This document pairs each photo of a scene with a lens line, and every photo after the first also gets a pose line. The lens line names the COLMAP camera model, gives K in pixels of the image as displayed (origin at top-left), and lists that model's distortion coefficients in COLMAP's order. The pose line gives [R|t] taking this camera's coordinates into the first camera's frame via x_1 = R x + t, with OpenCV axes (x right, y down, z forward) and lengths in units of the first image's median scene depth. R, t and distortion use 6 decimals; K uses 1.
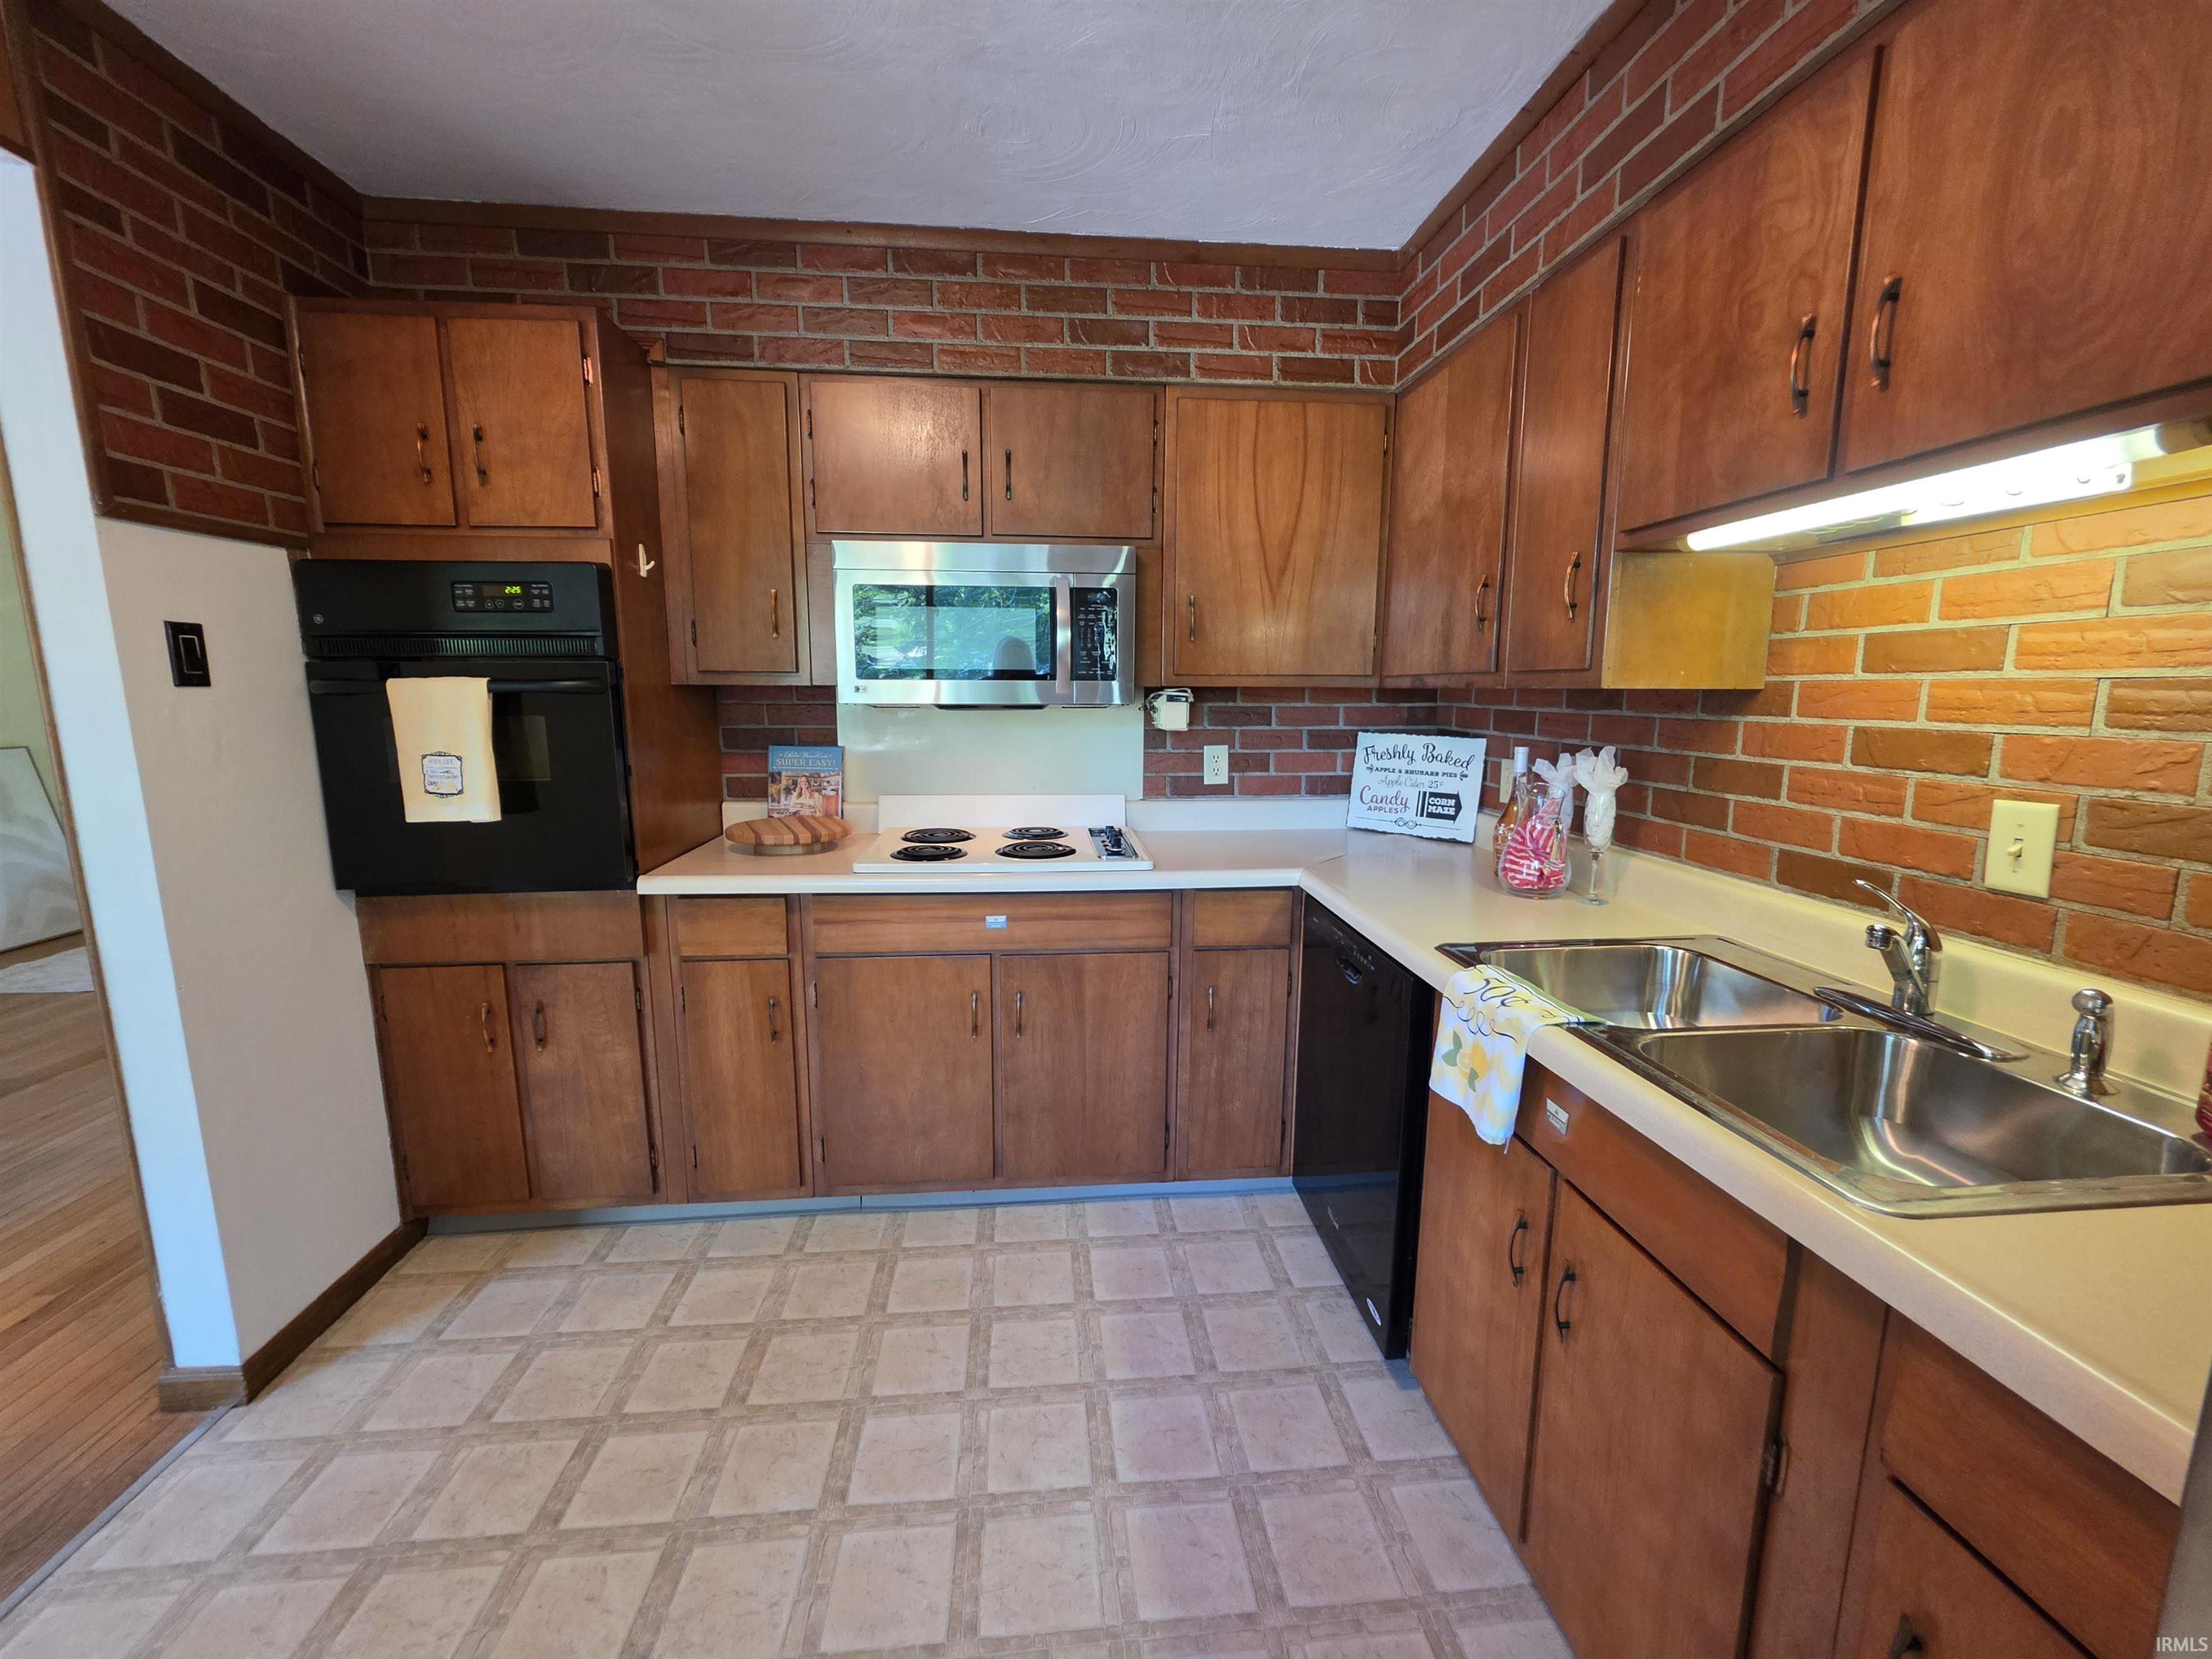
lens RADIAL K [[883.4, 0, 1105.6], [0, 883.4, 829.9], [0, 0, 1]] dist [-0.003766, 0.001224]
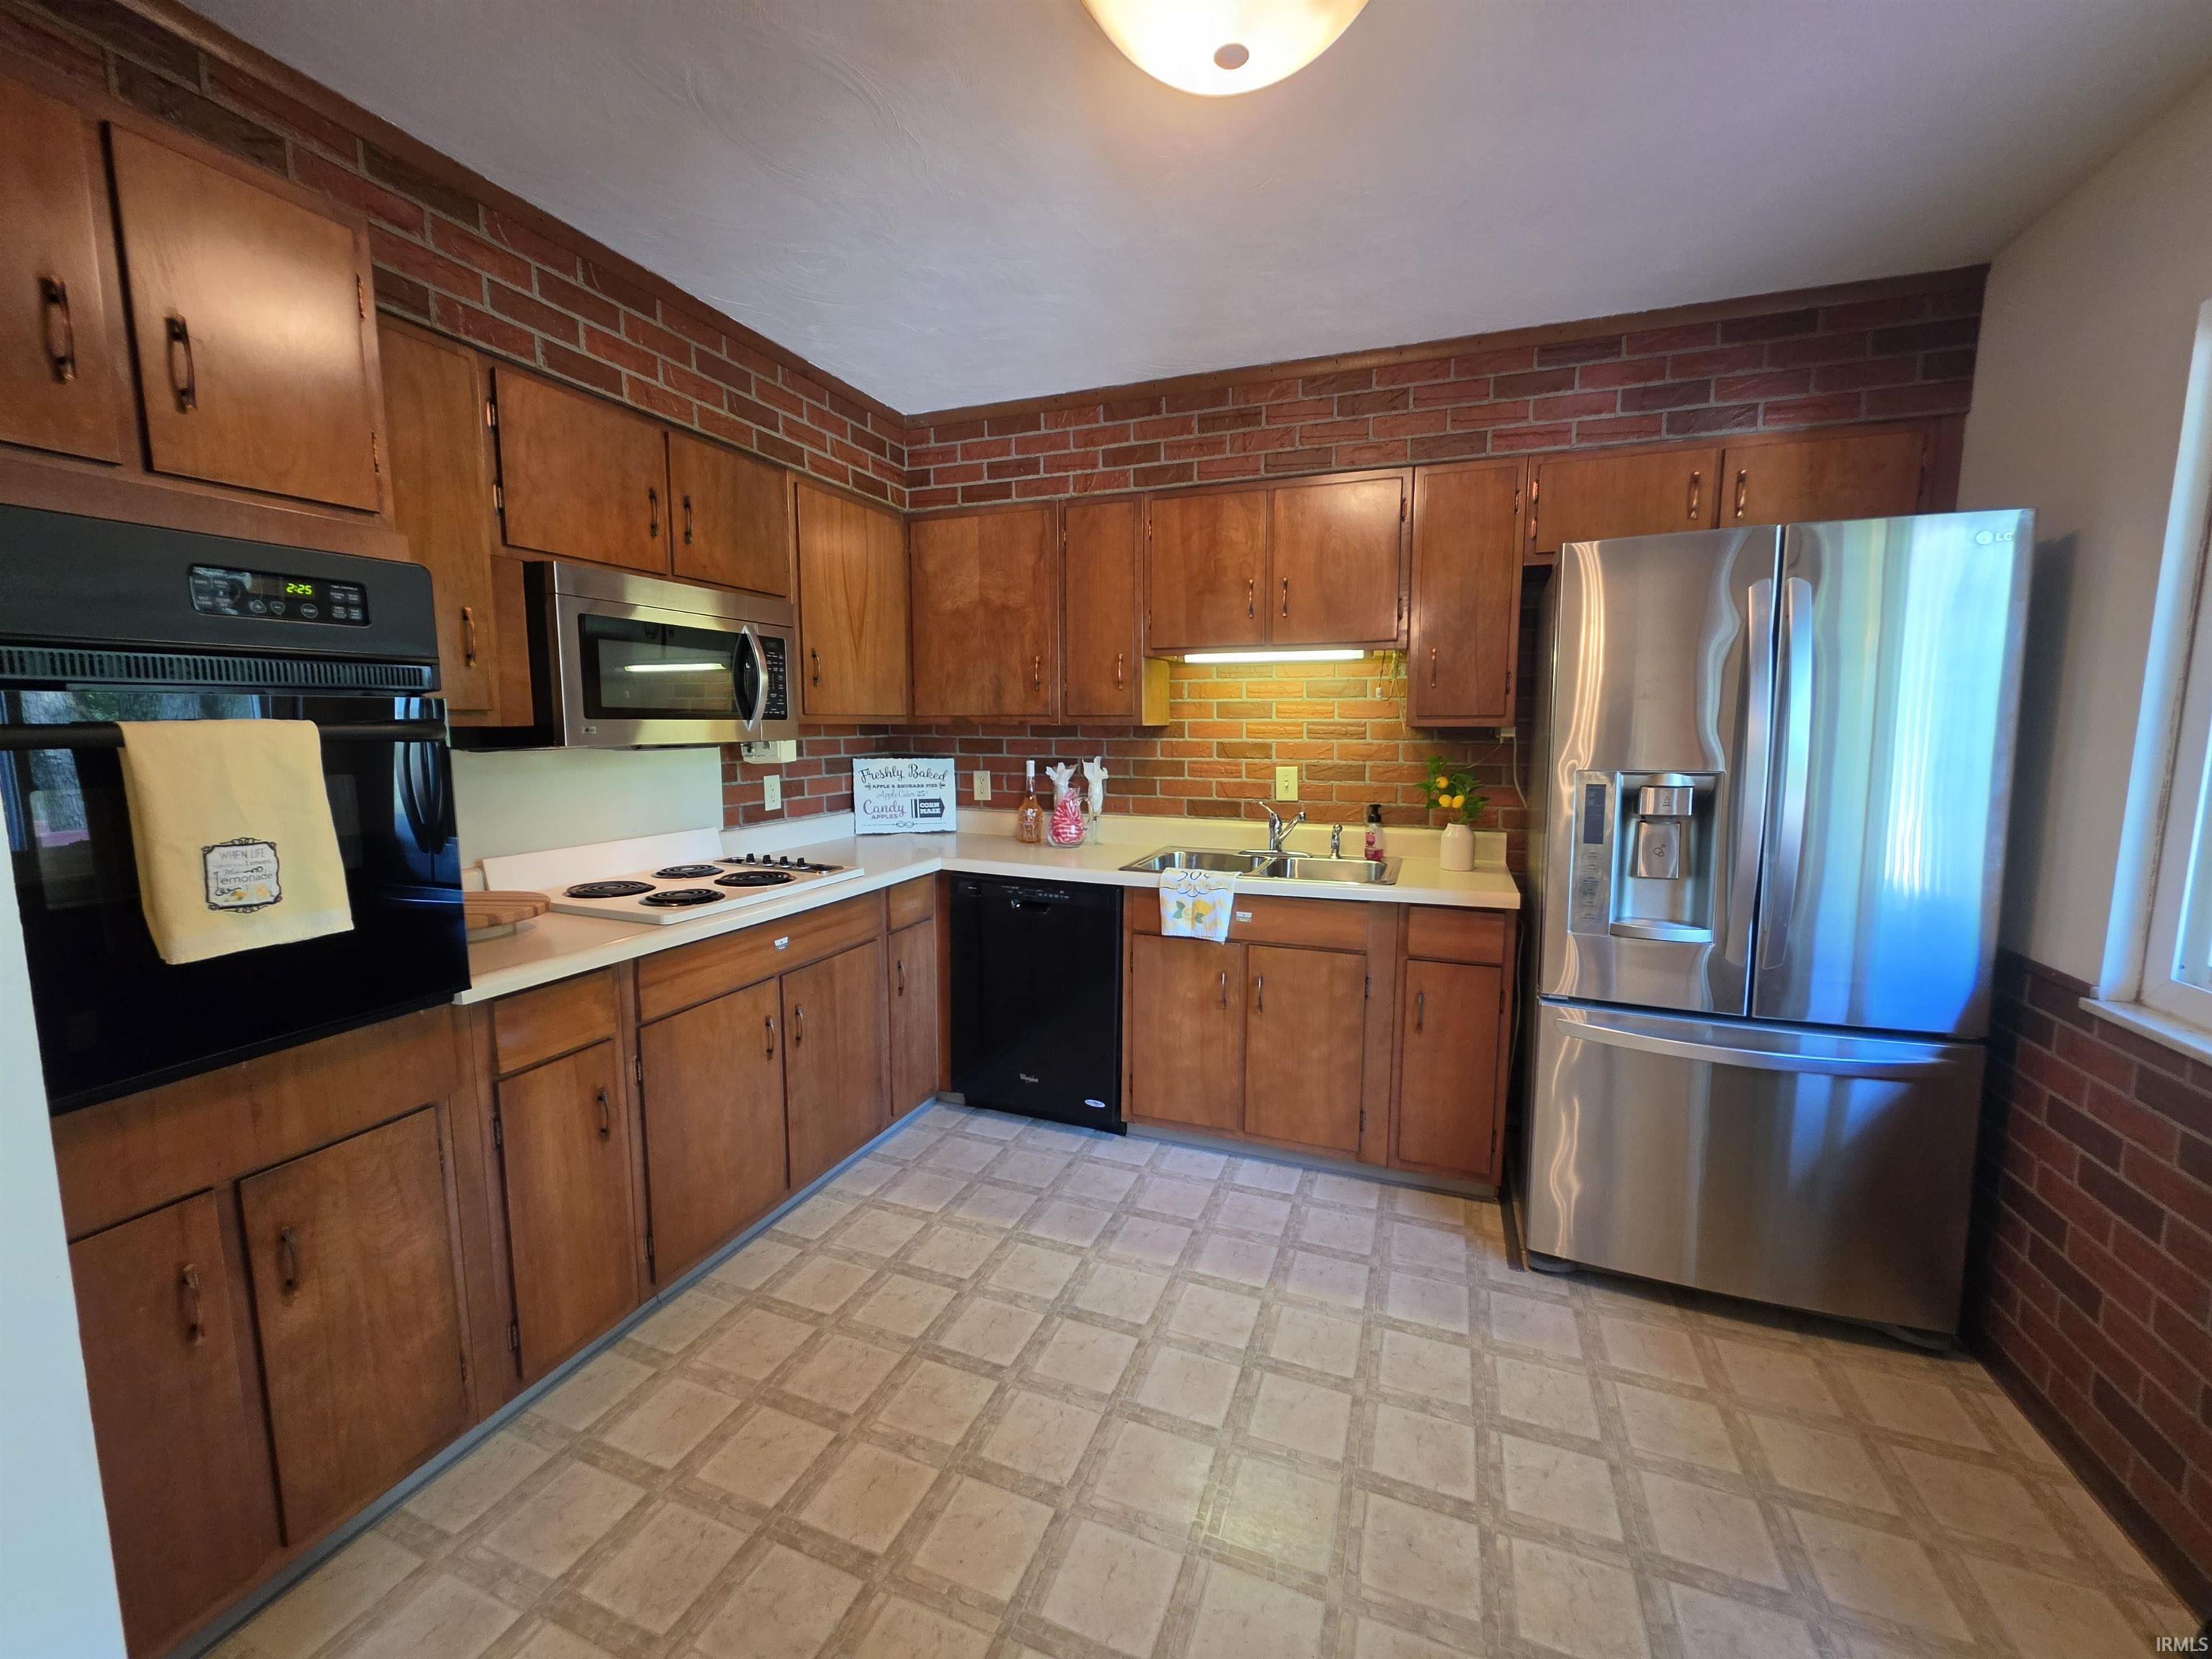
lens RADIAL K [[883.4, 0, 1105.6], [0, 883.4, 829.9], [0, 0, 1]] dist [-0.003766, 0.001224]
pose [[0.440940, -0.112424, 0.890468, -0.887297], [0.141412, 0.988435, 0.054768, -0.036248], [-0.886327, 0.101774, 0.451738, 0.151853]]
